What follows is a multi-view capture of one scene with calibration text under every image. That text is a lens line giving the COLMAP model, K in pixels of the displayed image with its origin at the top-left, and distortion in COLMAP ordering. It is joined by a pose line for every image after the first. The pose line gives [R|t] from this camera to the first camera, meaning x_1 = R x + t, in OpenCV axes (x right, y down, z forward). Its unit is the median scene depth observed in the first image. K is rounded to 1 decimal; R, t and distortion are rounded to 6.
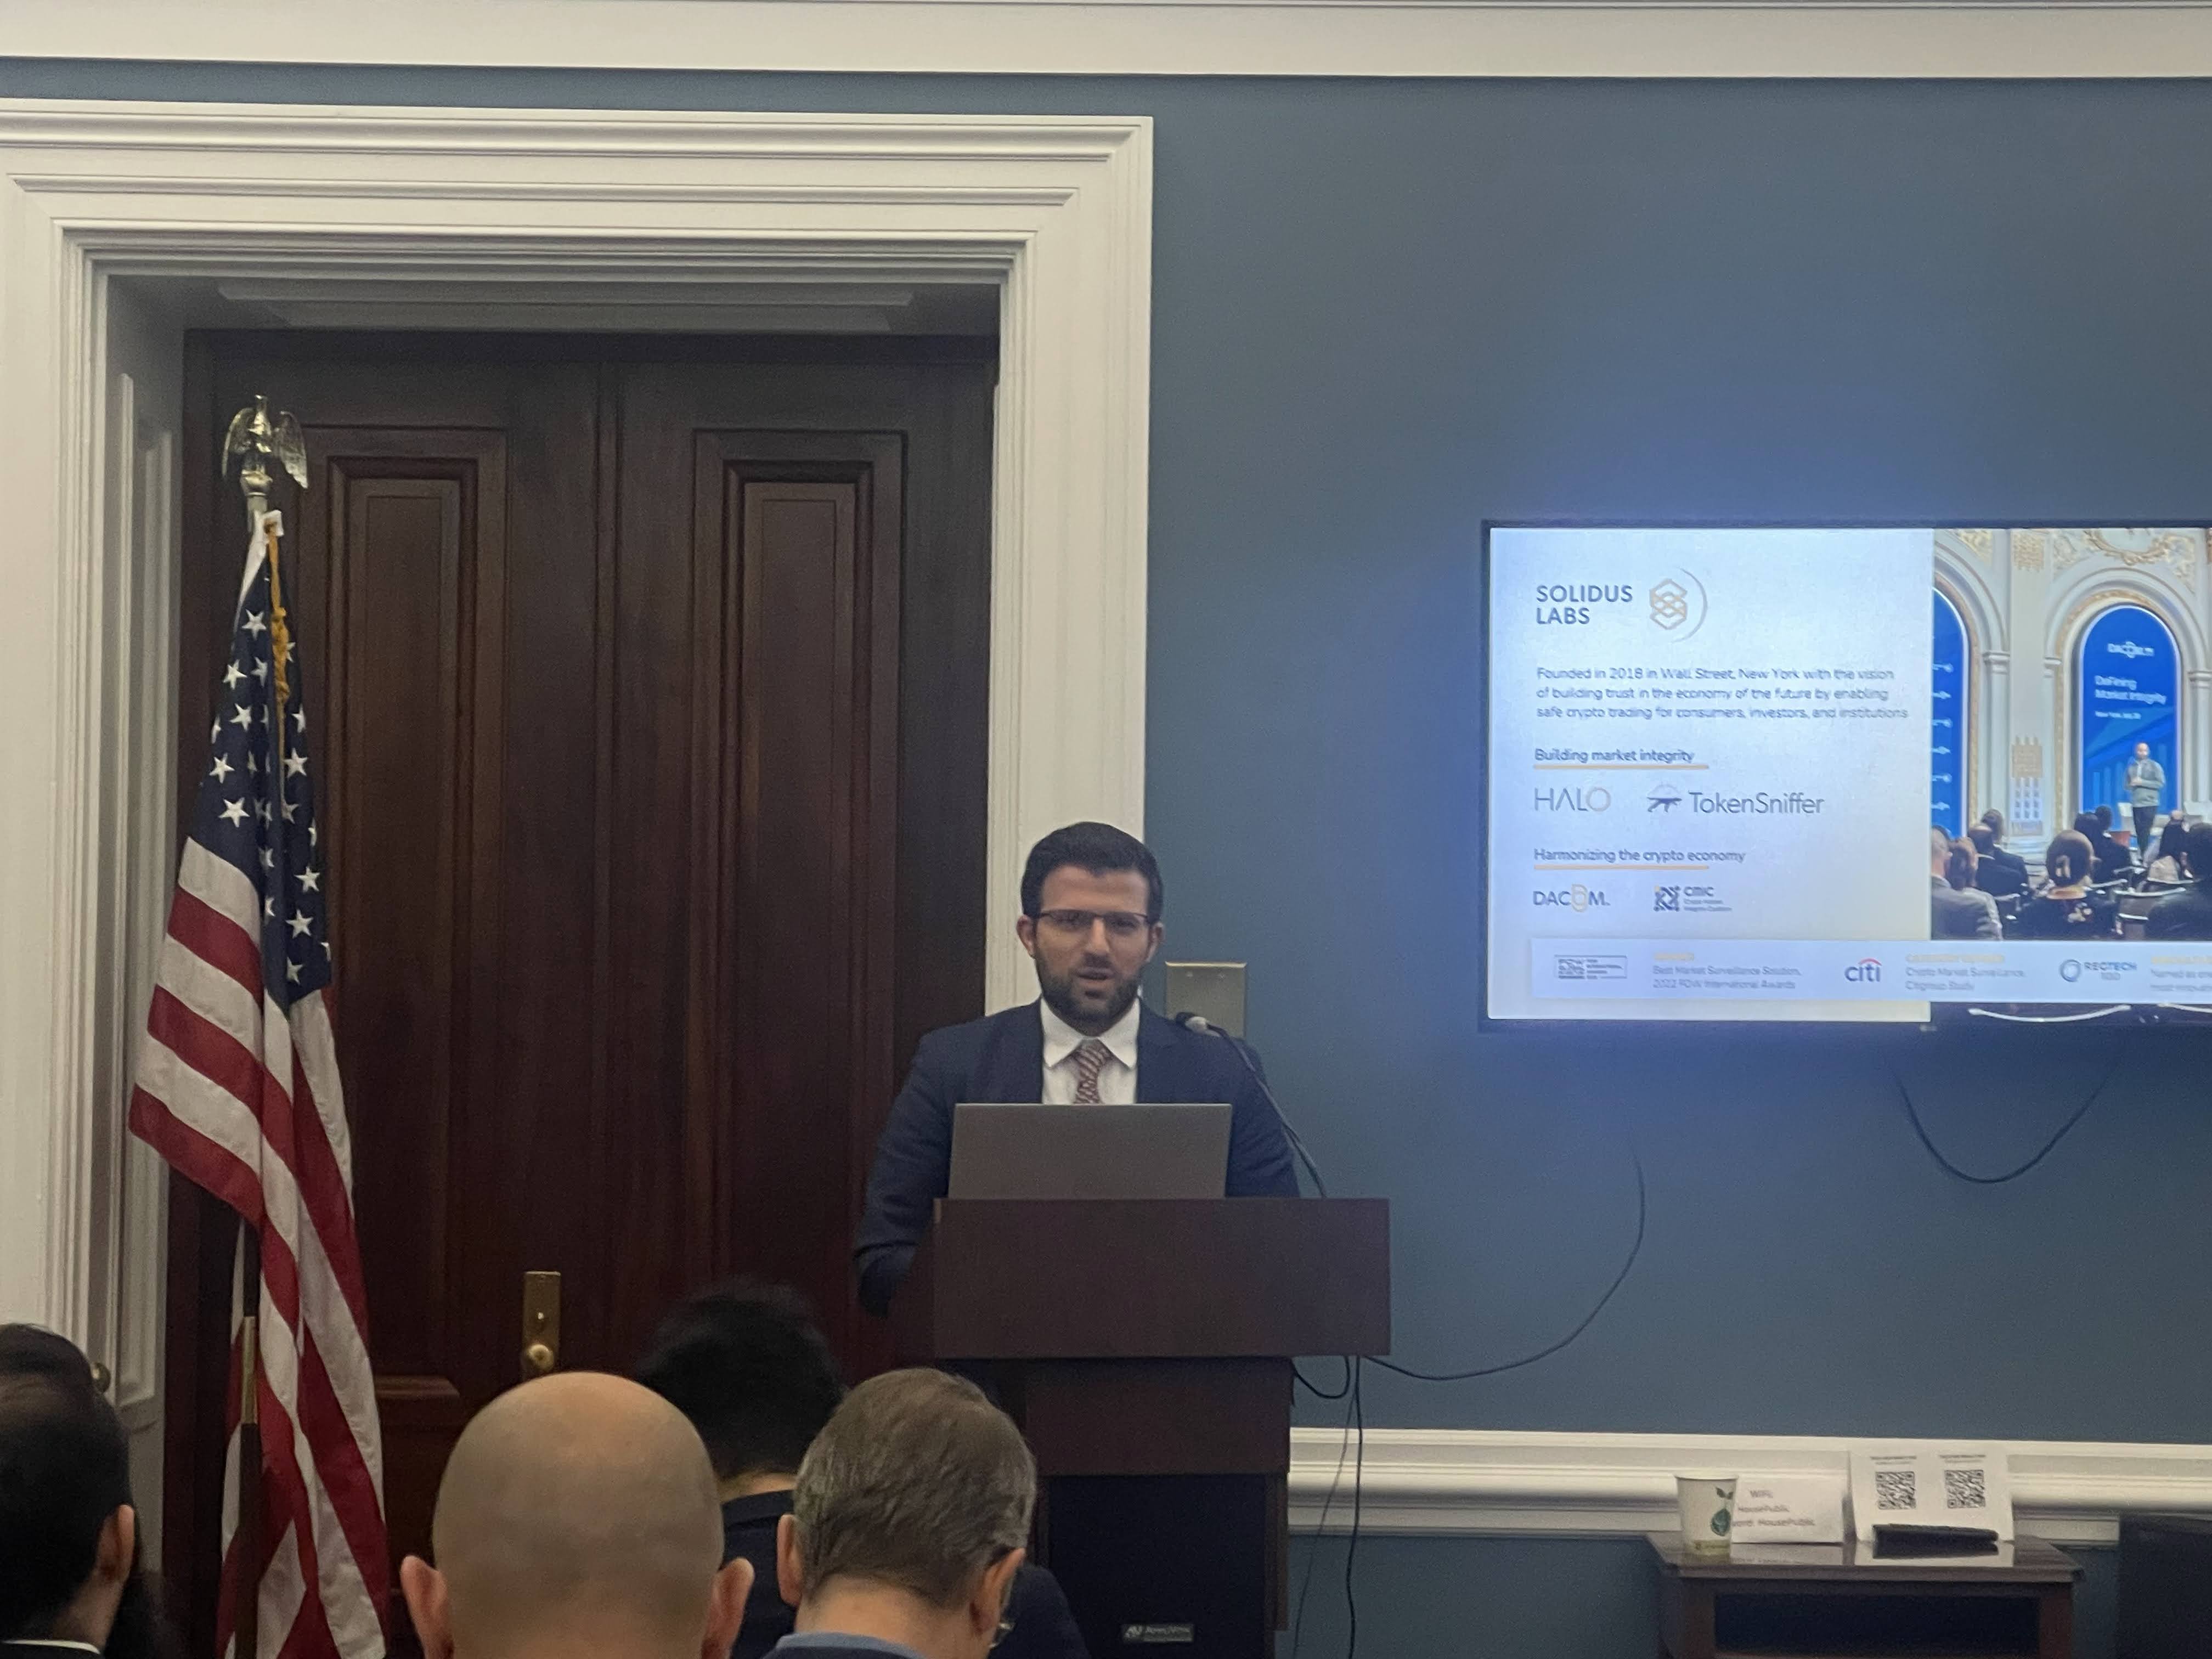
lens RADIAL K [[5470.6, 0, 1106.0], [0, 5470.6, 829.5], [0, 0, 1]] dist [0.091069, 2.073929]
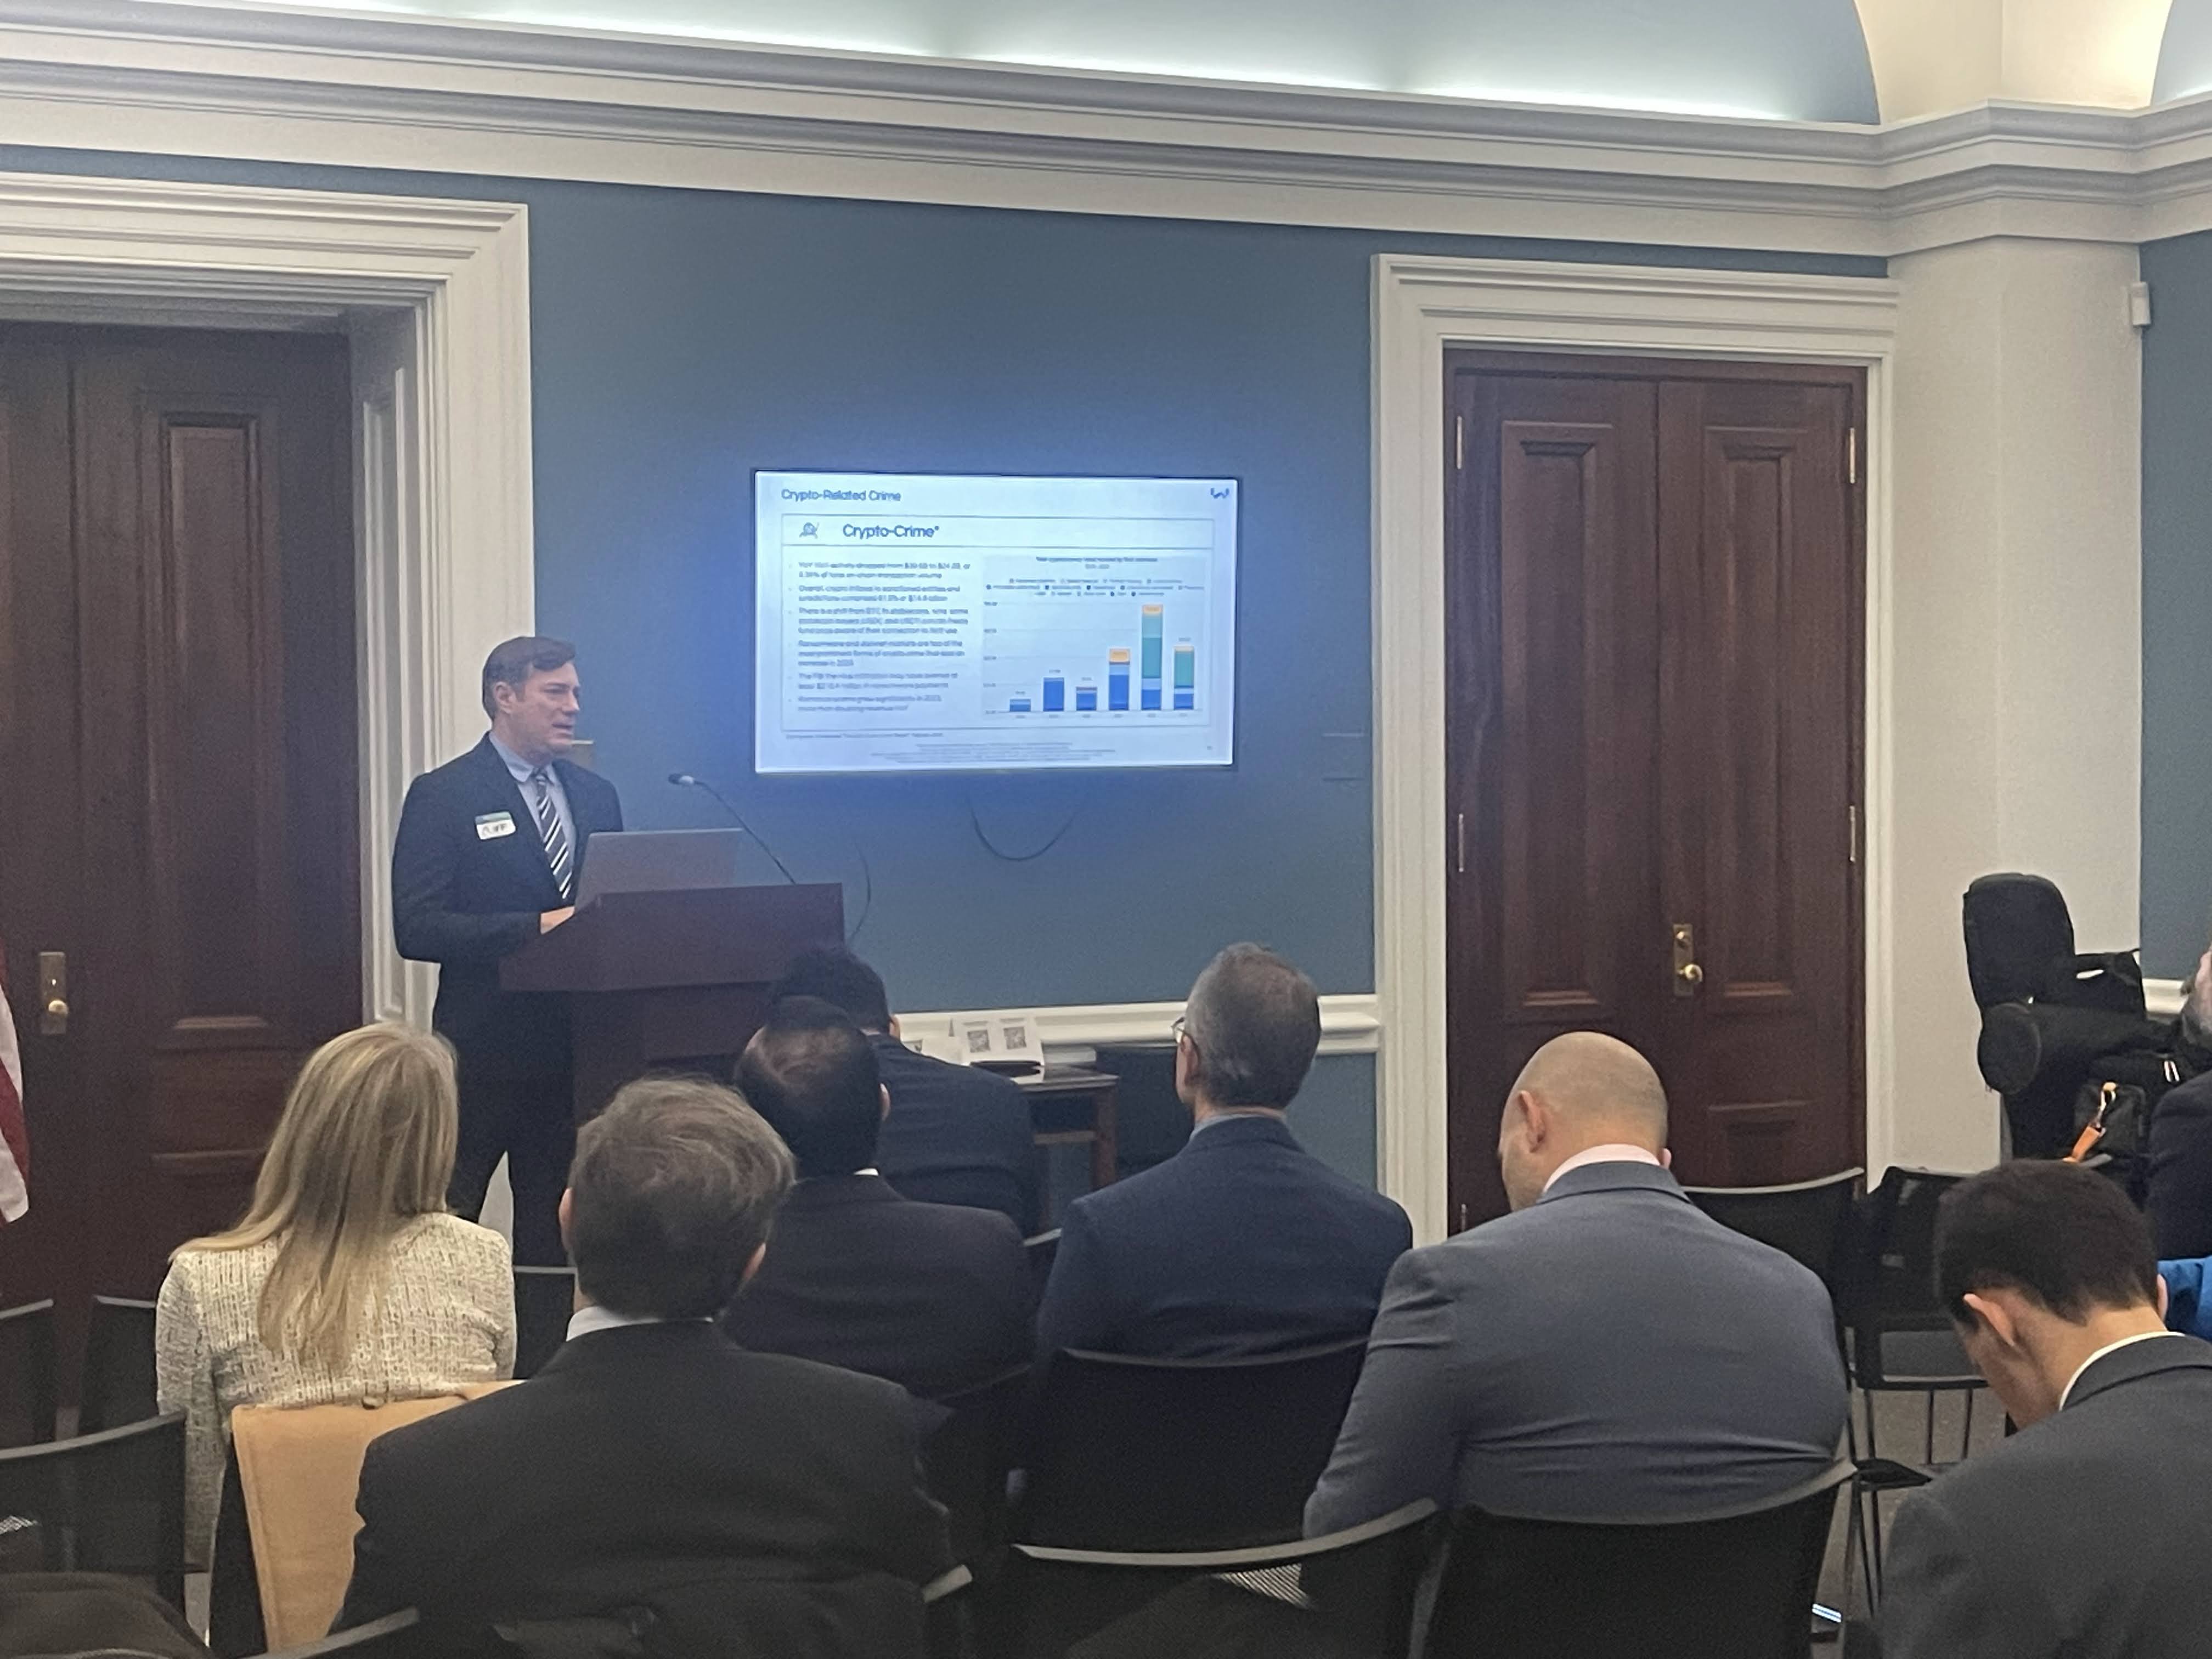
lens RADIAL K [[3735.7, 0, 928.4], [0, 3735.7, 857.4], [0, 0, 1]] dist [0.107044, -0.146628]
pose [[0.886630, -0.033490, 0.461266, -0.392622], [0.005856, 0.998108, 0.061211, -0.008057], [-0.462443, -0.051570, 0.885148, -0.016475]]
